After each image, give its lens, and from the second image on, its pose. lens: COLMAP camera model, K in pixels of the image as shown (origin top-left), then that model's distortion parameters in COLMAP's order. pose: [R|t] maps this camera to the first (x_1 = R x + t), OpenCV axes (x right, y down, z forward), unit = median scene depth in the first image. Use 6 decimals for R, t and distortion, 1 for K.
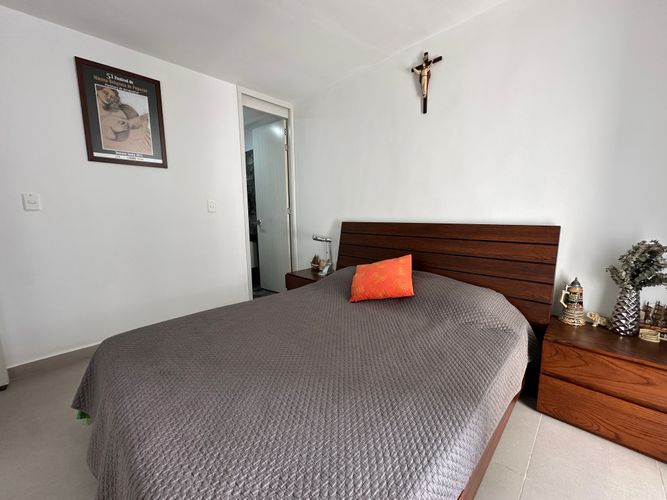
lens RADIAL K [[266.6, 0, 335.2], [0, 266.6, 249.0], [0, 0, 1]] dist [0.001184, -0.000549]
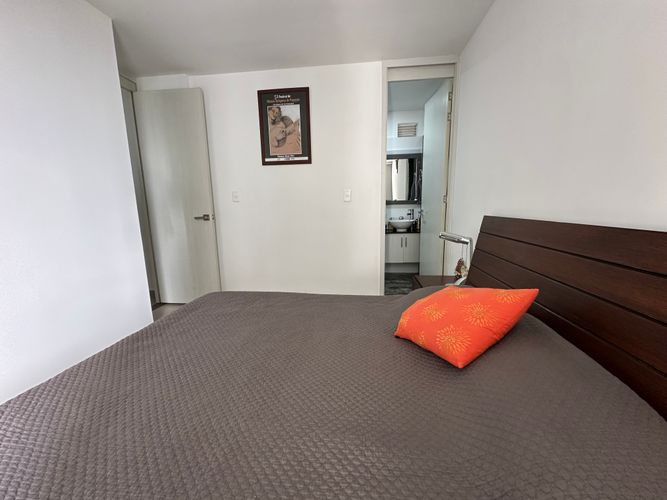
lens RADIAL K [[266.6, 0, 333.4], [0, 266.6, 249.7], [0, 0, 1]] dist [0.001184, -0.000549]
pose [[0.616394, 0.134779, -0.775818, 0.410067], [-0.097589, 0.990723, 0.094578, -0.058526], [0.781368, 0.017414, 0.623828, 0.401402]]
